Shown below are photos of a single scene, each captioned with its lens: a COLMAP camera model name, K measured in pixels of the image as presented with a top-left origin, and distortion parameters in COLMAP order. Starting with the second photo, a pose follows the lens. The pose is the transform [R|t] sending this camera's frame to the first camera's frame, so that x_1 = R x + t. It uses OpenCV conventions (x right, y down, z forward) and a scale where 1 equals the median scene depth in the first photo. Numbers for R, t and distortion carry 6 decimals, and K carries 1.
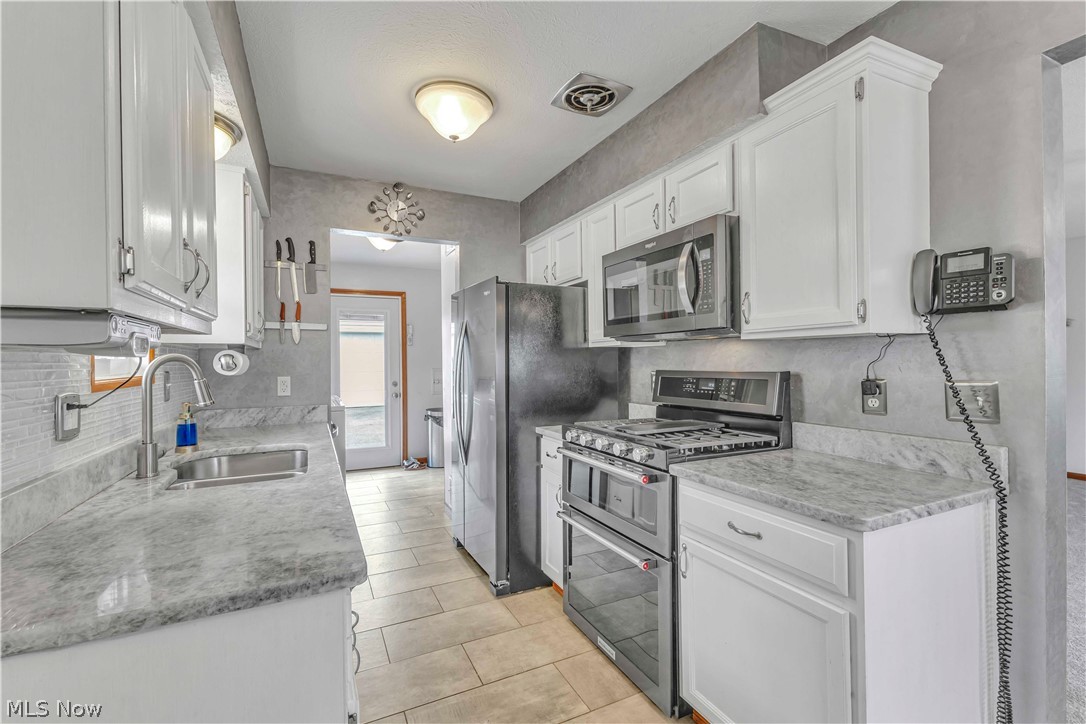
lens RADIAL K [[475.3, 0, 538.4], [0, 475.3, 358.7], [0, 0, 1]] dist [0.004620, -0.000010]
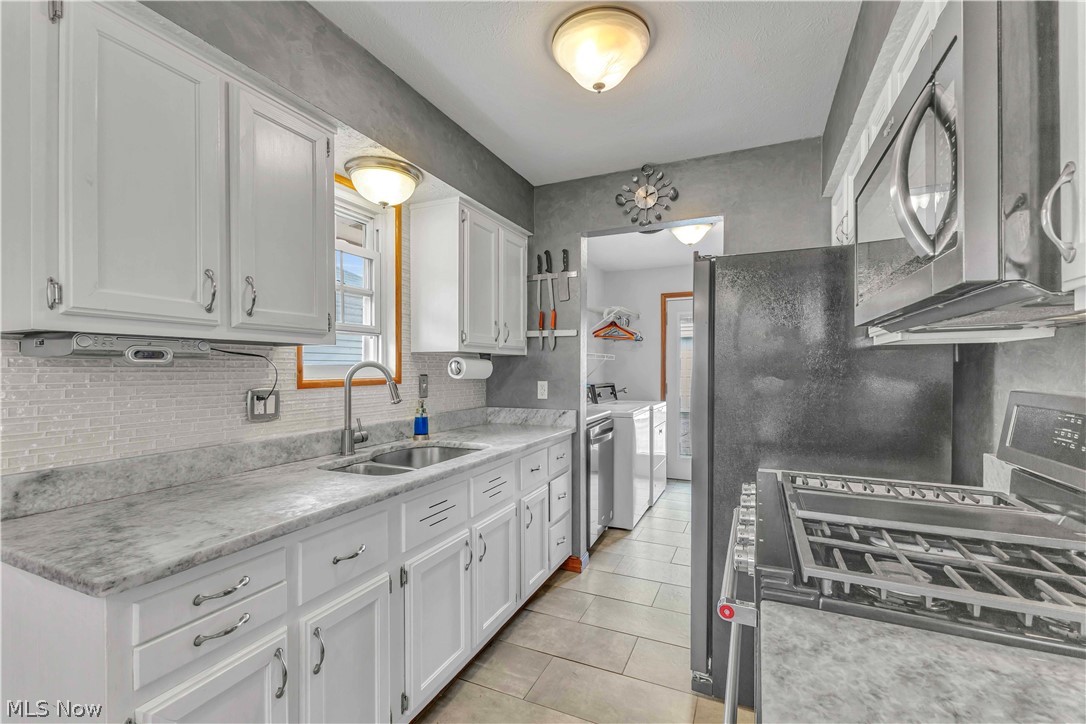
lens RADIAL K [[471.6, 0, 541.5], [0, 471.6, 367.5], [0, 0, 1]] dist [0.005043, -0.000419]
pose [[0.640575, 0.007396, -0.767860, 0.374591], [-0.001139, 0.999962, 0.008681, -0.002916], [0.767895, -0.004686, 0.640558, 0.423694]]
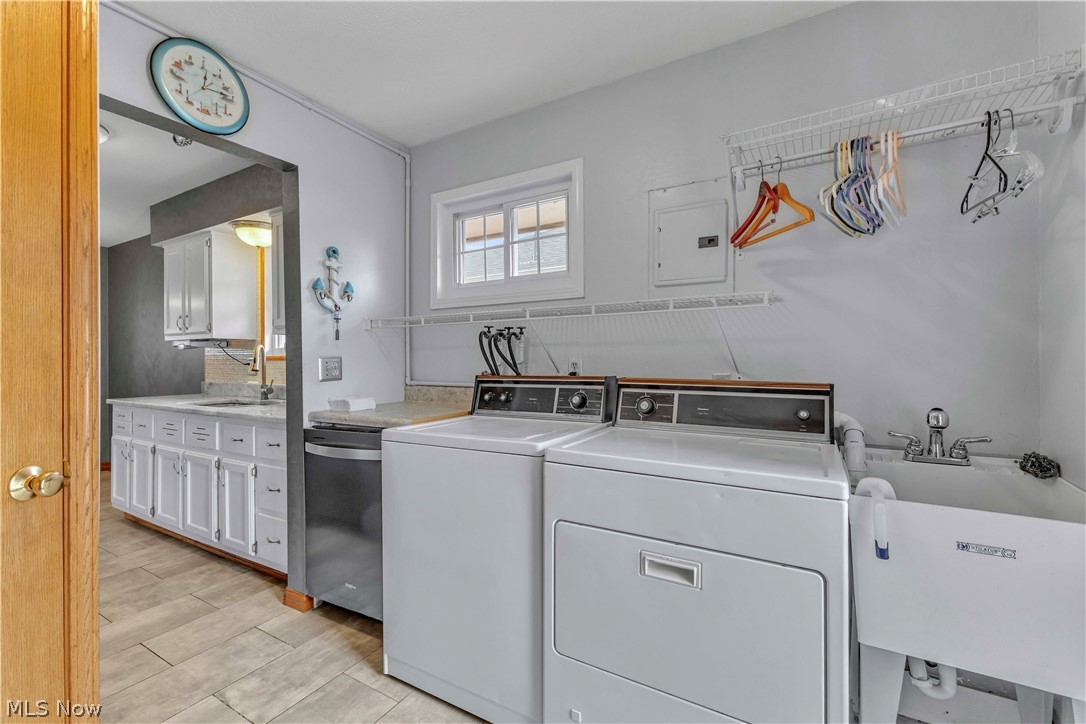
lens RADIAL K [[463.8, 0, 543.0], [0, 463.8, 362.0], [0, 0, 1]] dist [0.002828, 0.000140]
pose [[-0.830718, 0.014073, -0.556516, -0.509105], [0.013351, 0.999897, 0.005357, 0.054256], [0.556533, -0.002980, -0.830820, 2.599730]]
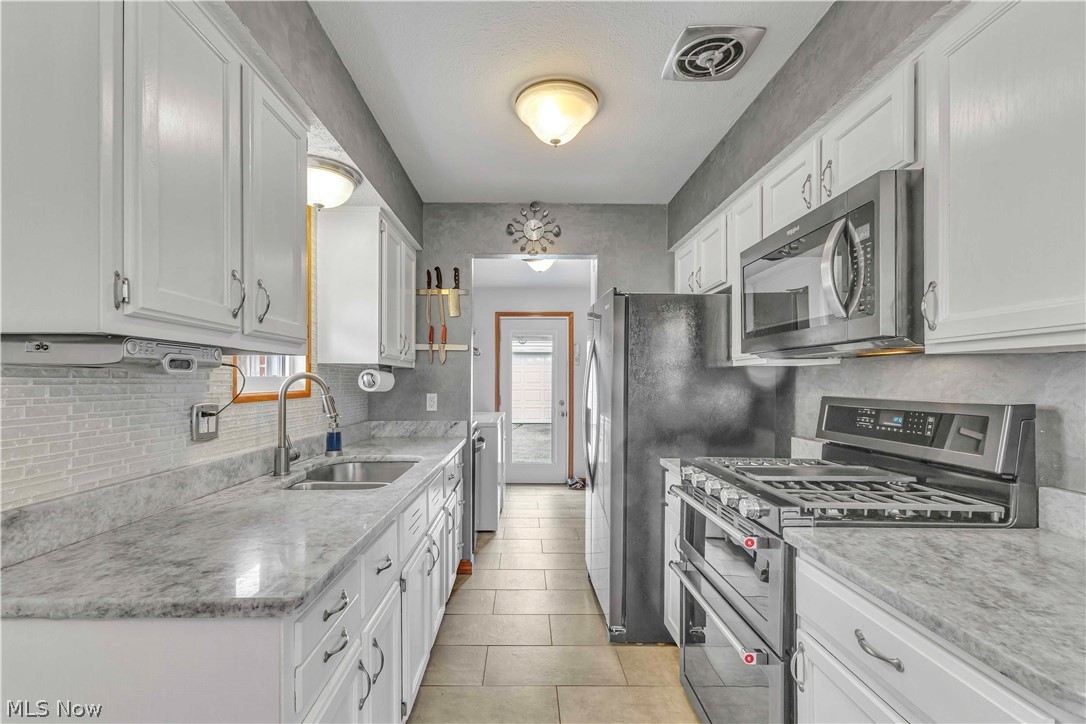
lens RADIAL K [[475.6, 0, 526.2], [0, 475.6, 378.6], [0, 0, 1]] dist [0.007813, -0.000513]
pose [[0.903000, 0.009620, -0.429532, 0.178921], [-0.009373, 0.999952, 0.002690, -0.002405], [0.429537, 0.001597, 0.903048, 0.134381]]
